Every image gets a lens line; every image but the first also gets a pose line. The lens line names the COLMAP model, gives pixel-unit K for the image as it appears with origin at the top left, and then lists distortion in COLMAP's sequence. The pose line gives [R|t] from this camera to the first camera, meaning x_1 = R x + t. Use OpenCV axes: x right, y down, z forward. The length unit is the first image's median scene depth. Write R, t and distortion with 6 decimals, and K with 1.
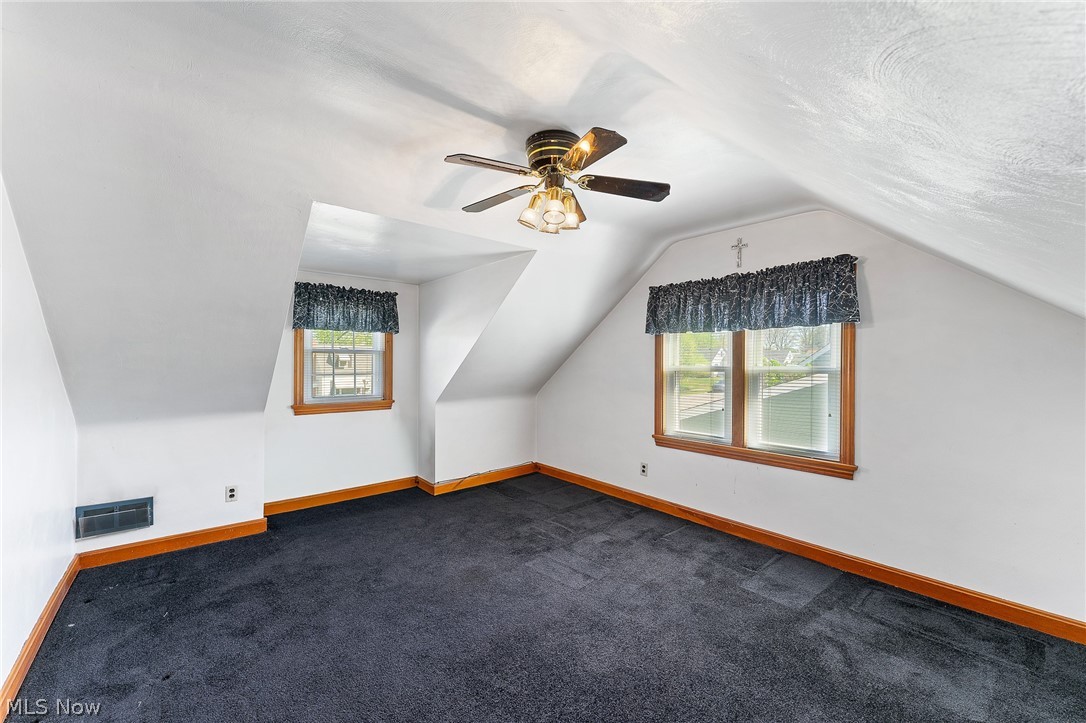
lens RADIAL K [[430.1, 0, 545.4], [0, 430.1, 359.7], [0, 0, 1]] dist [-0.003462, 0.000627]
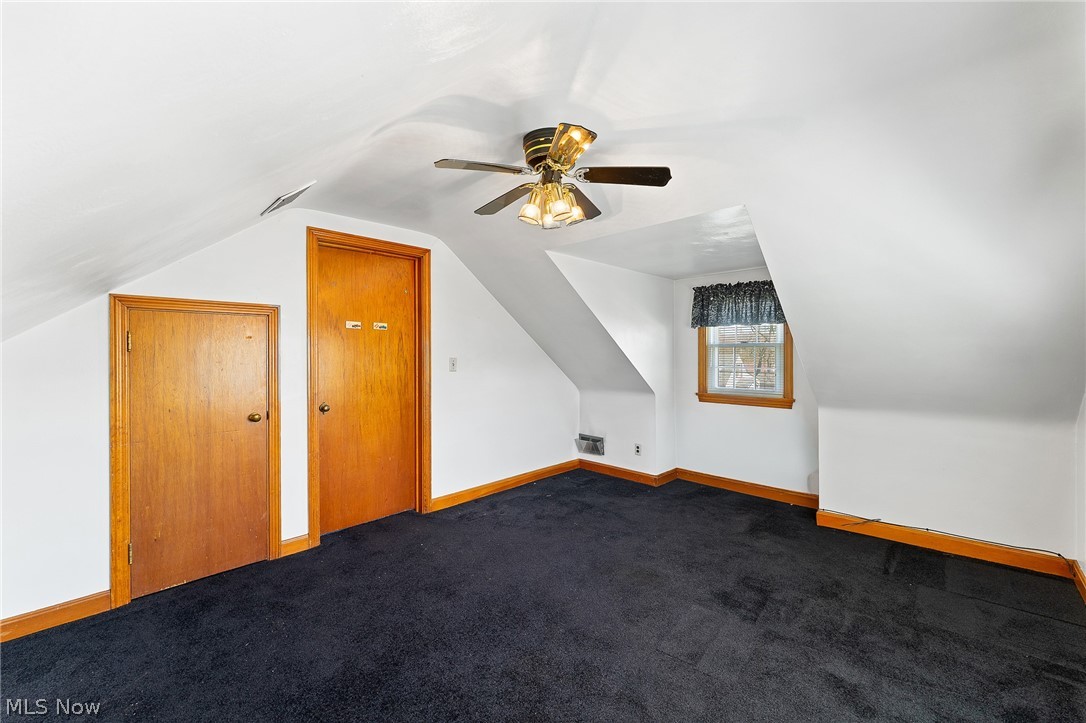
lens RADIAL K [[430.1, 0, 547.1], [0, 430.1, 356.8], [0, 0, 1]] dist [-0.003462, 0.000627]
pose [[0.115954, 0.003847, -0.993247, 0.643560], [0.001535, 0.999991, 0.004052, 0.003383], [0.993253, -0.001995, 0.115947, 0.560202]]
